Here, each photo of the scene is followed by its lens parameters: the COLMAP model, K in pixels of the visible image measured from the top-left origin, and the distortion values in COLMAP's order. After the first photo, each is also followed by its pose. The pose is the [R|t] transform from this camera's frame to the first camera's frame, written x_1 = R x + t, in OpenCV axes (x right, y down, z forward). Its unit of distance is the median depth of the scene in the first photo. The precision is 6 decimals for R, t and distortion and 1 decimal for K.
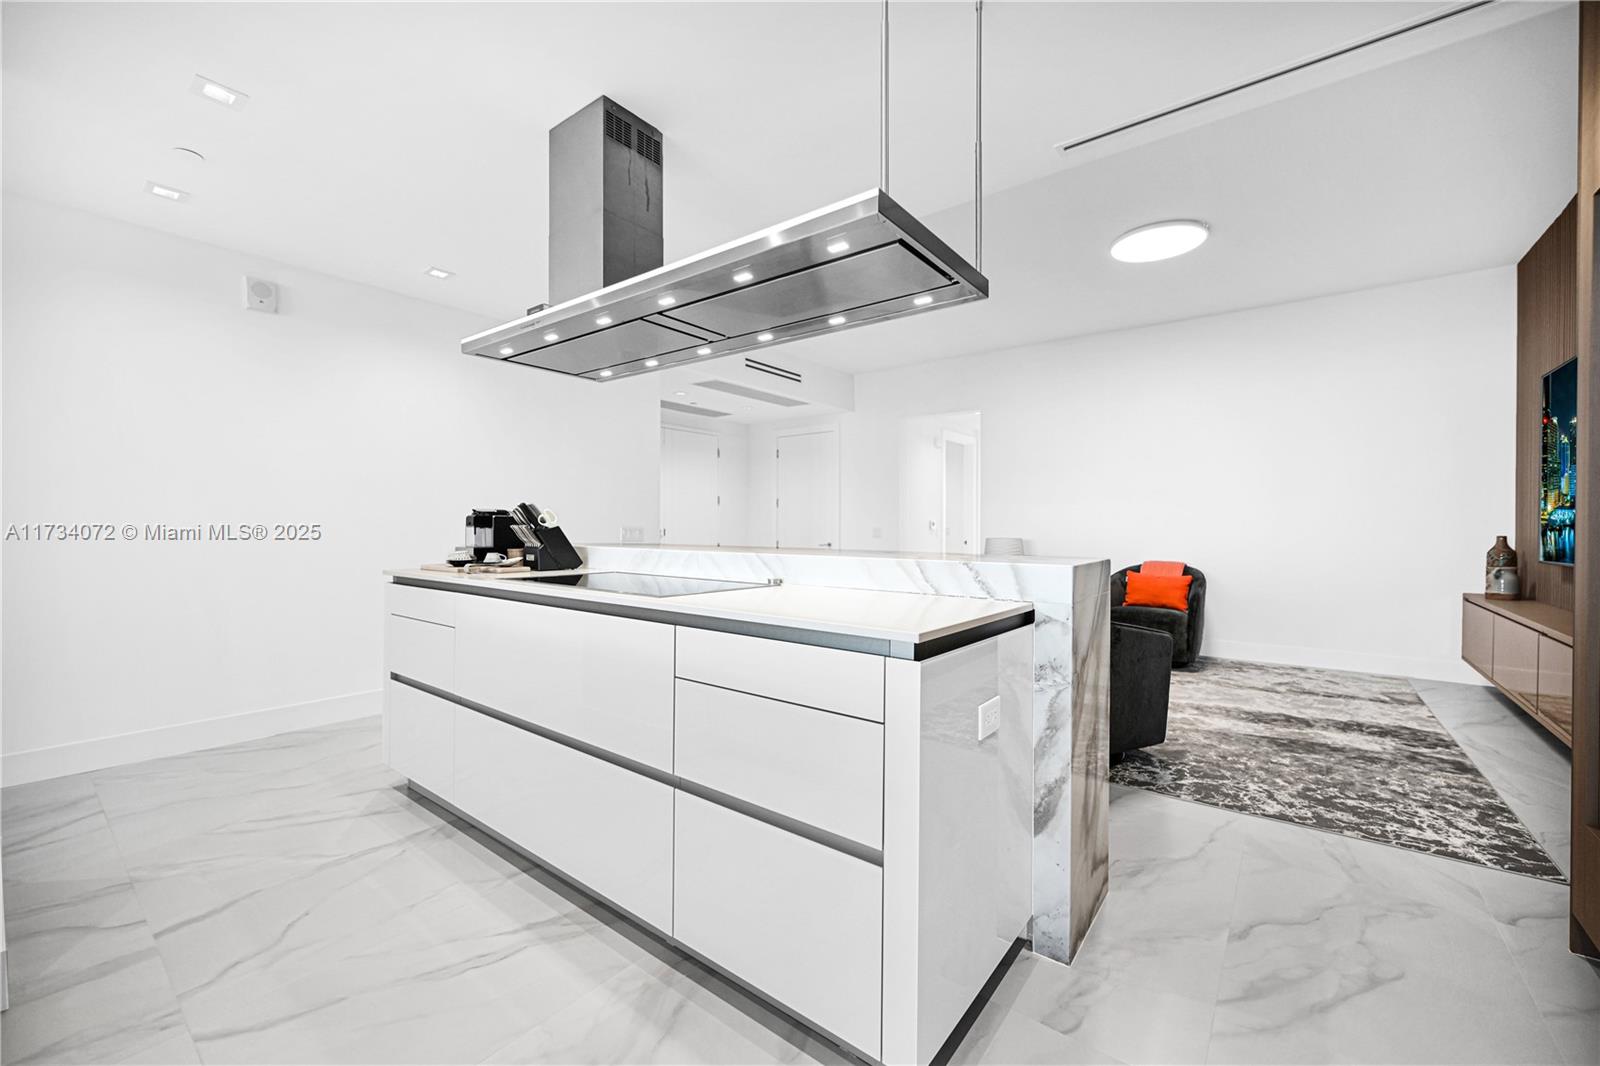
lens RADIAL K [[637.5, 0, 797.0], [0, 637.5, 529.0], [0, 0, 1]] dist [-0.000317, -0.000809]
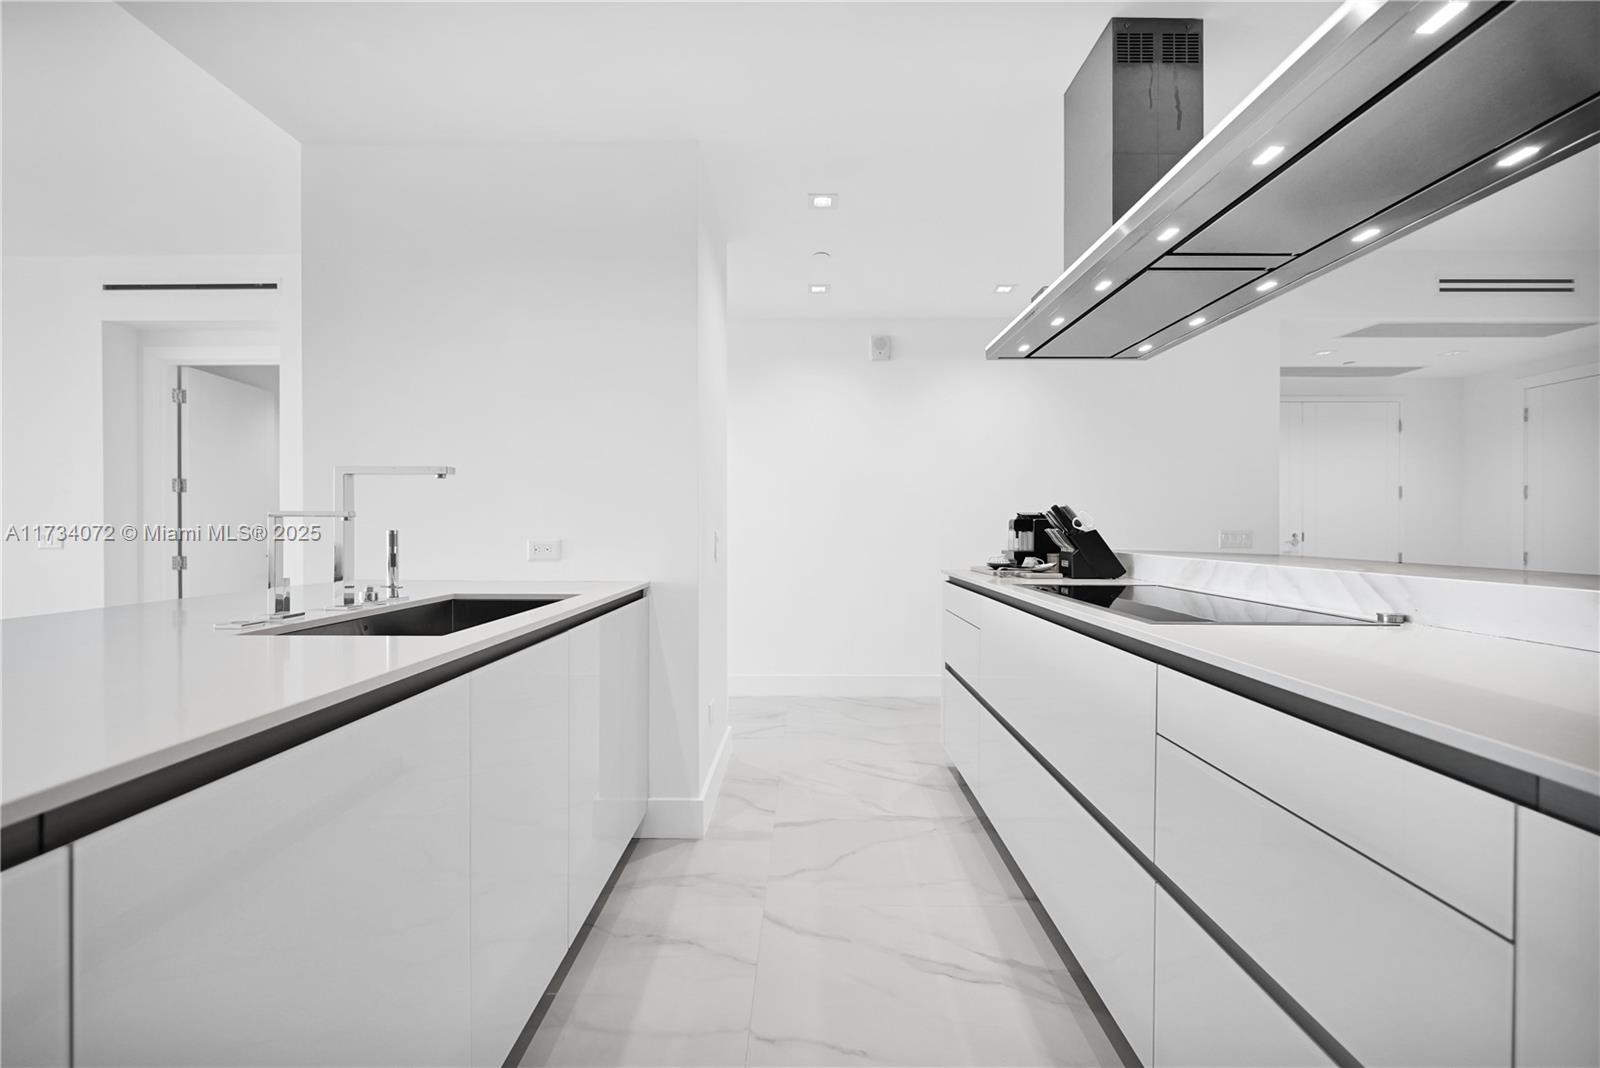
lens RADIAL K [[637.5, 0, 802.4], [0, 637.5, 529.9], [0, 0, 1]] dist [-0.000317, -0.000809]
pose [[0.613641, -0.000700, -0.789585, 0.086041], [-0.001674, 0.999996, -0.002188, -0.001878], [0.789584, 0.002664, 0.613637, 0.129315]]
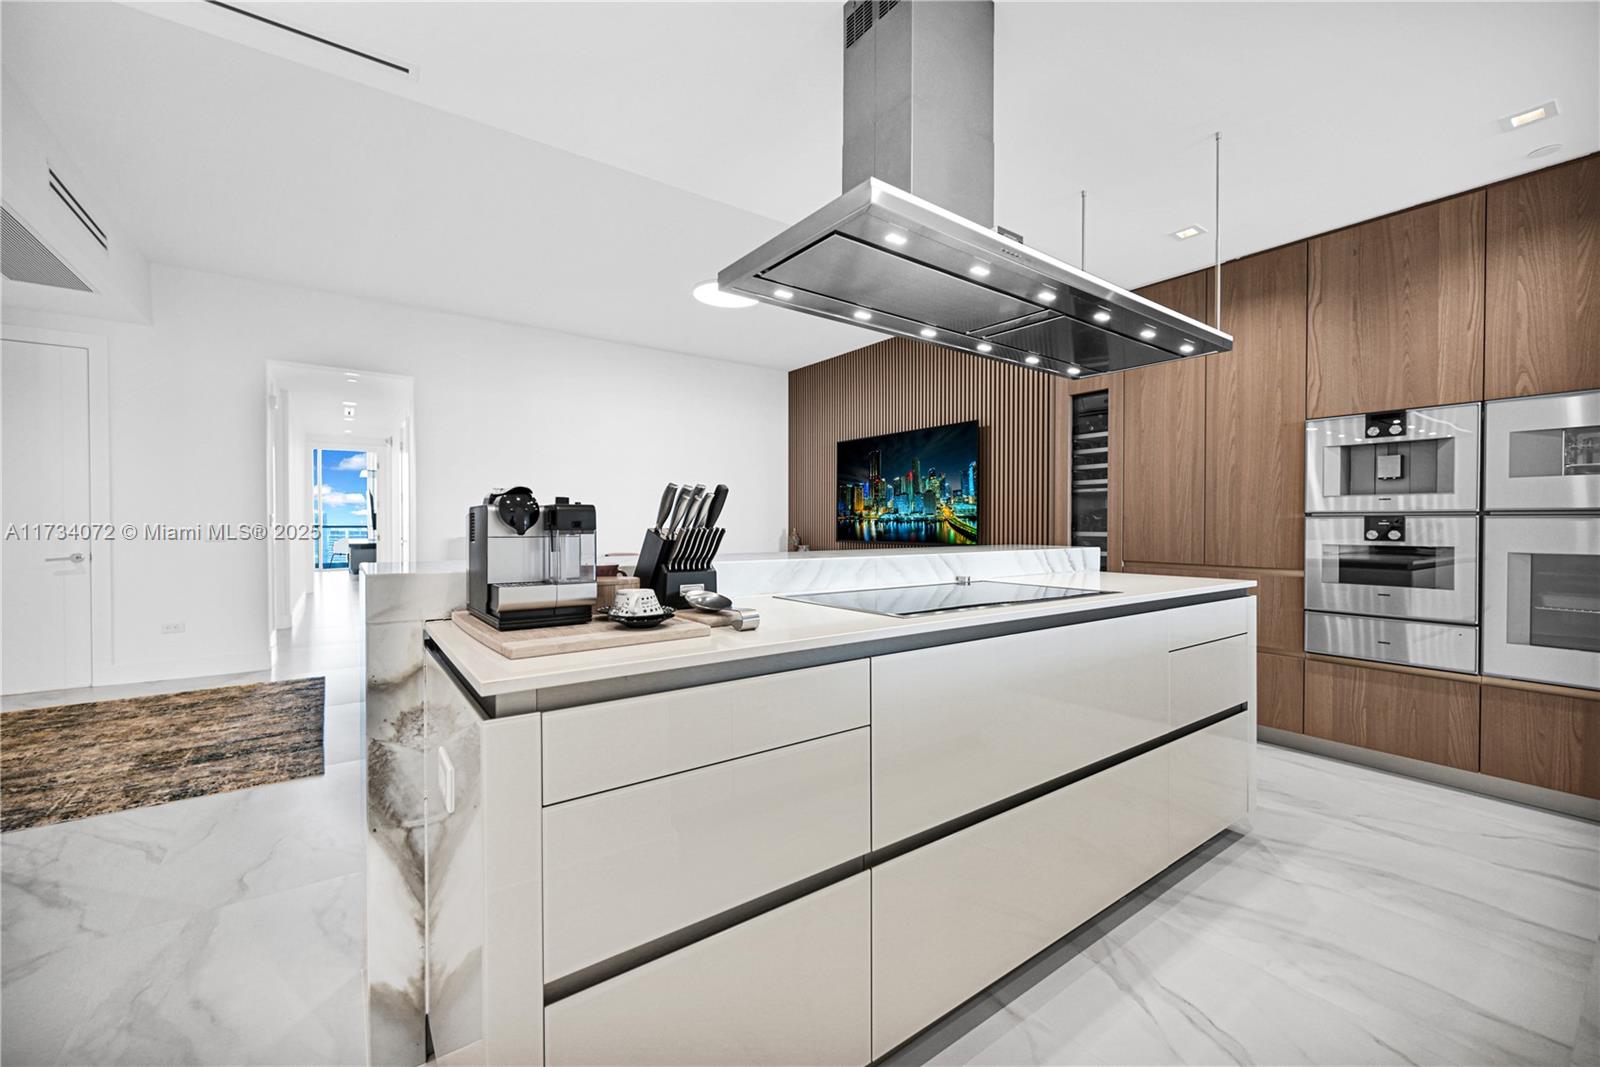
lens RADIAL K [[637.5, 0, 801.4], [0, 637.5, 529.5], [0, 0, 1]] dist [-0.000317, -0.000809]
pose [[0.273609, -0.011432, 0.961773, -0.933799], [0.002265, 0.999934, 0.011241, -0.010019], [-0.961838, -0.000897, 0.273617, 0.808810]]
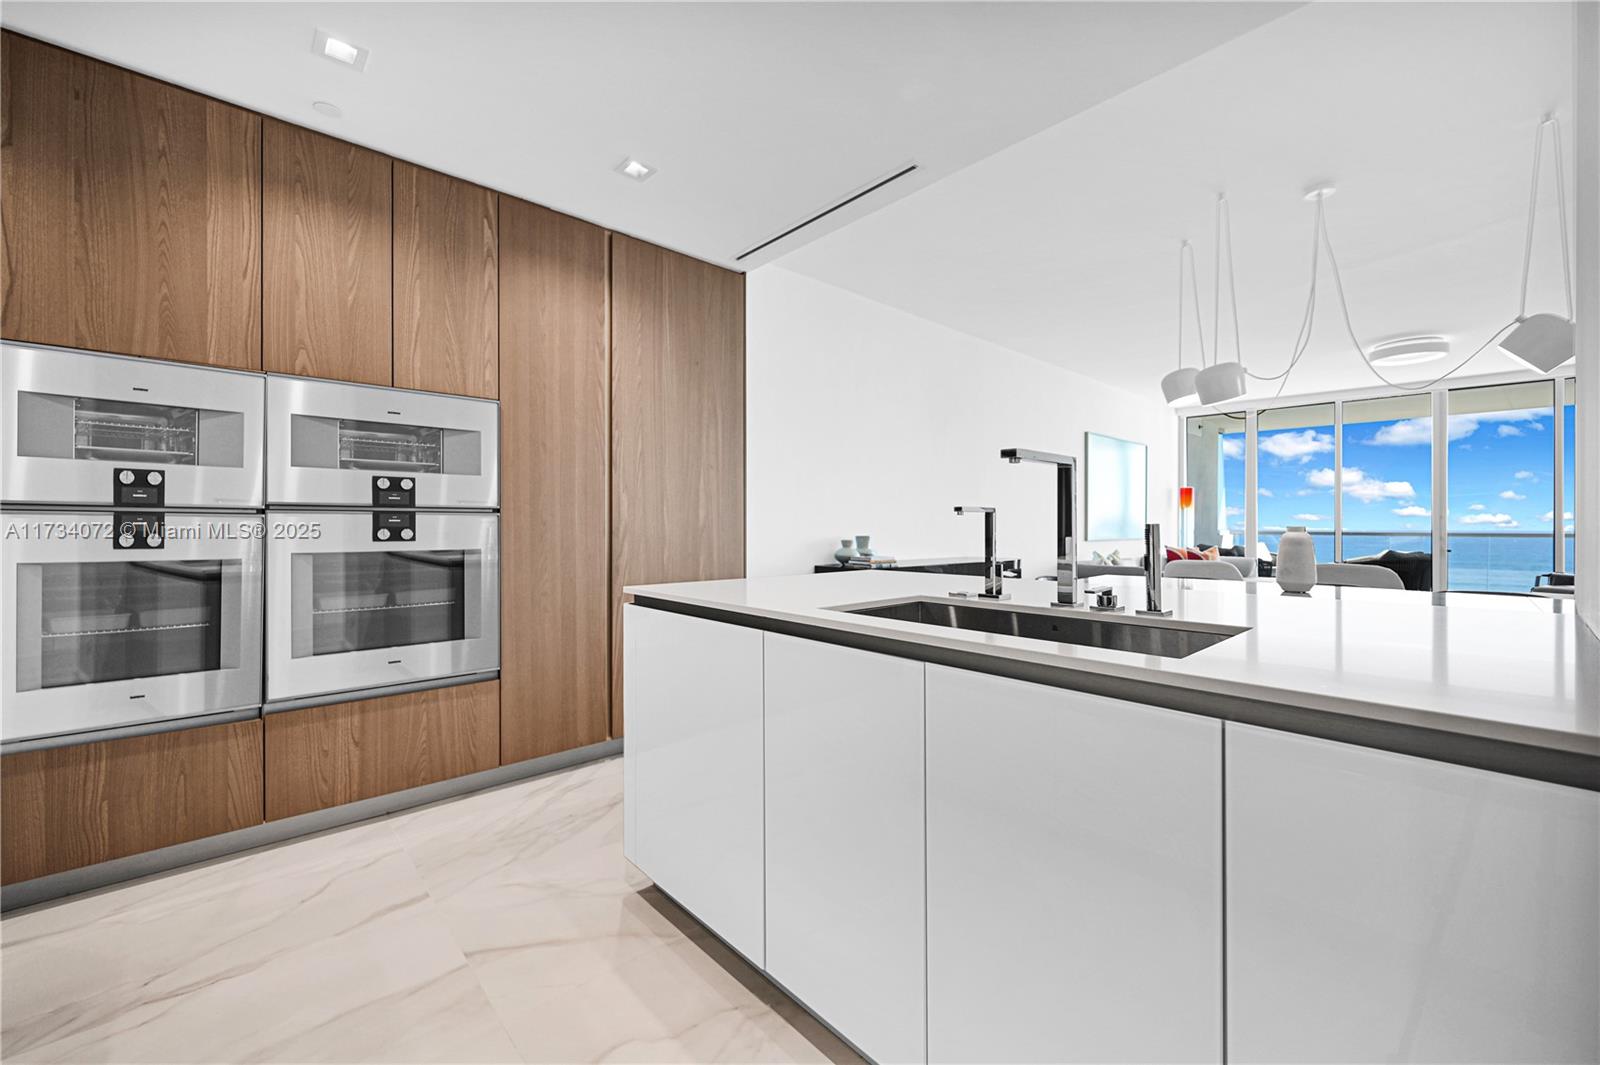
lens RADIAL K [[632.3, 0, 797.4], [0, 632.3, 527.2], [0, 0, 1]] dist [-0.001865, -0.000112]
pose [[-0.985845, -0.002259, 0.167645, -0.498543], [-0.001371, 0.999984, 0.005409, -0.001459], [-0.167654, 0.005102, -0.985833, 0.743830]]
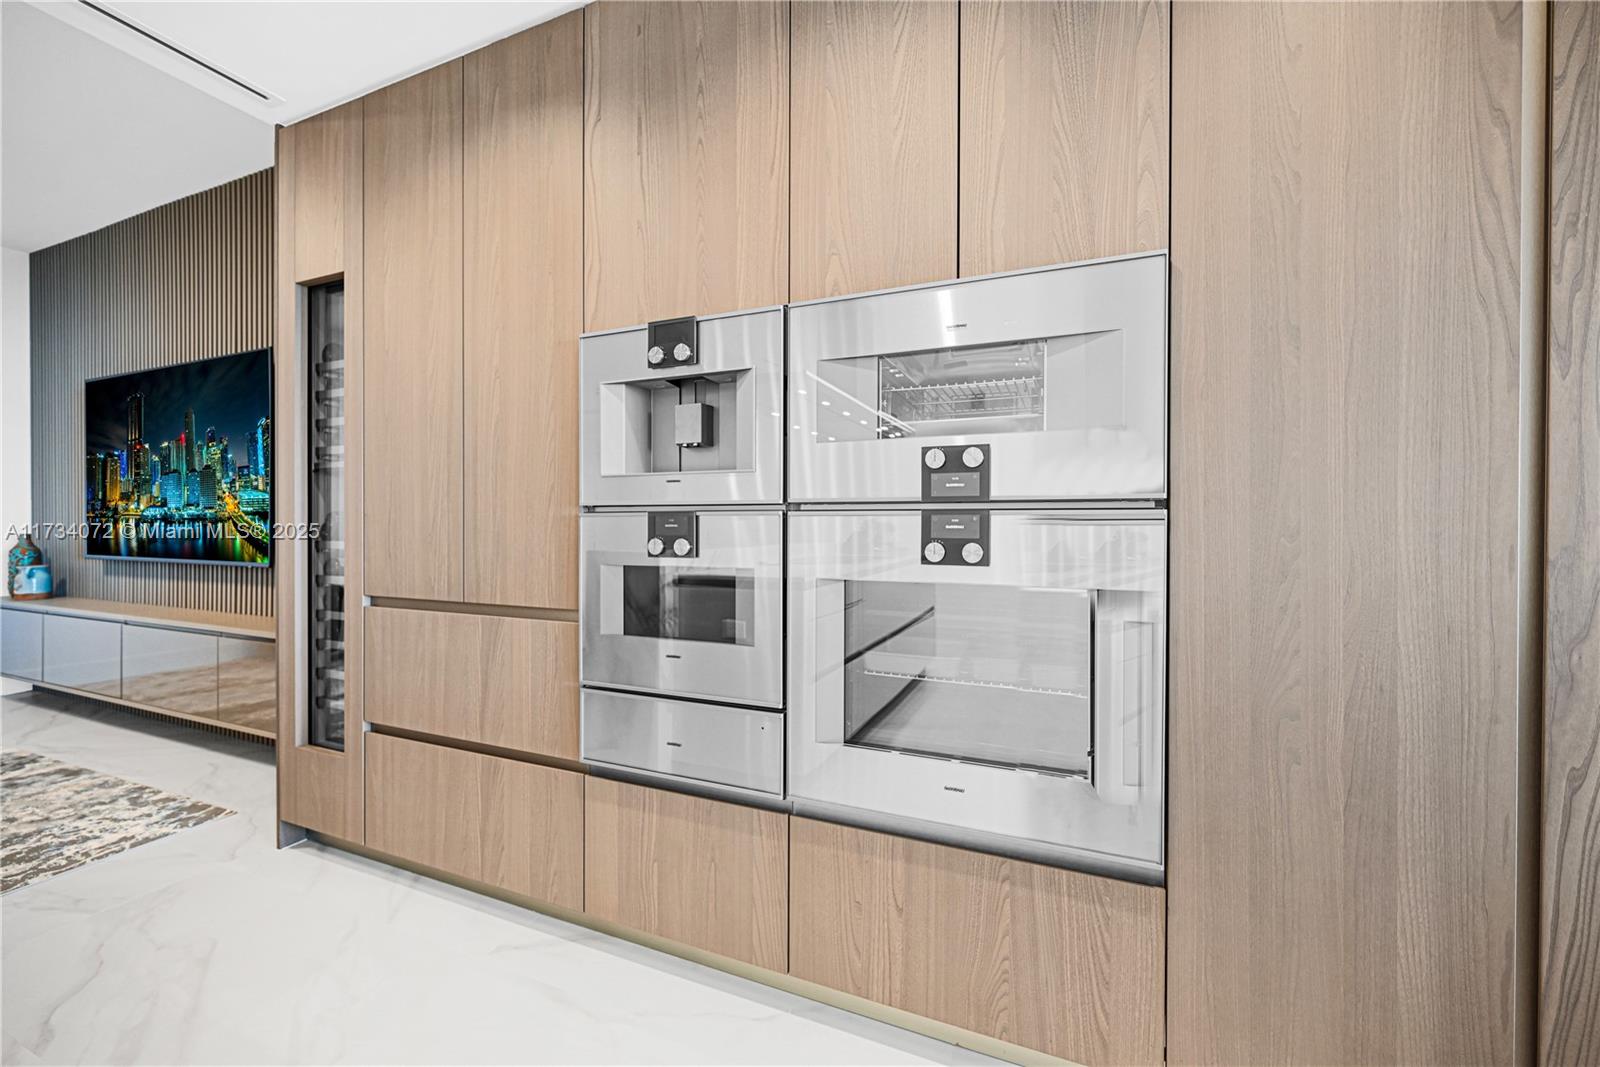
lens RADIAL K [[637.5, 0, 809.9], [0, 637.5, 529.2], [0, 0, 1]] dist [-0.000317, -0.000809]
pose [[-0.265020, -0.014074, 0.964140, -0.218847], [0.003125, 0.999876, 0.015454, -0.011451], [-0.964238, 0.007108, -0.264943, 0.181903]]
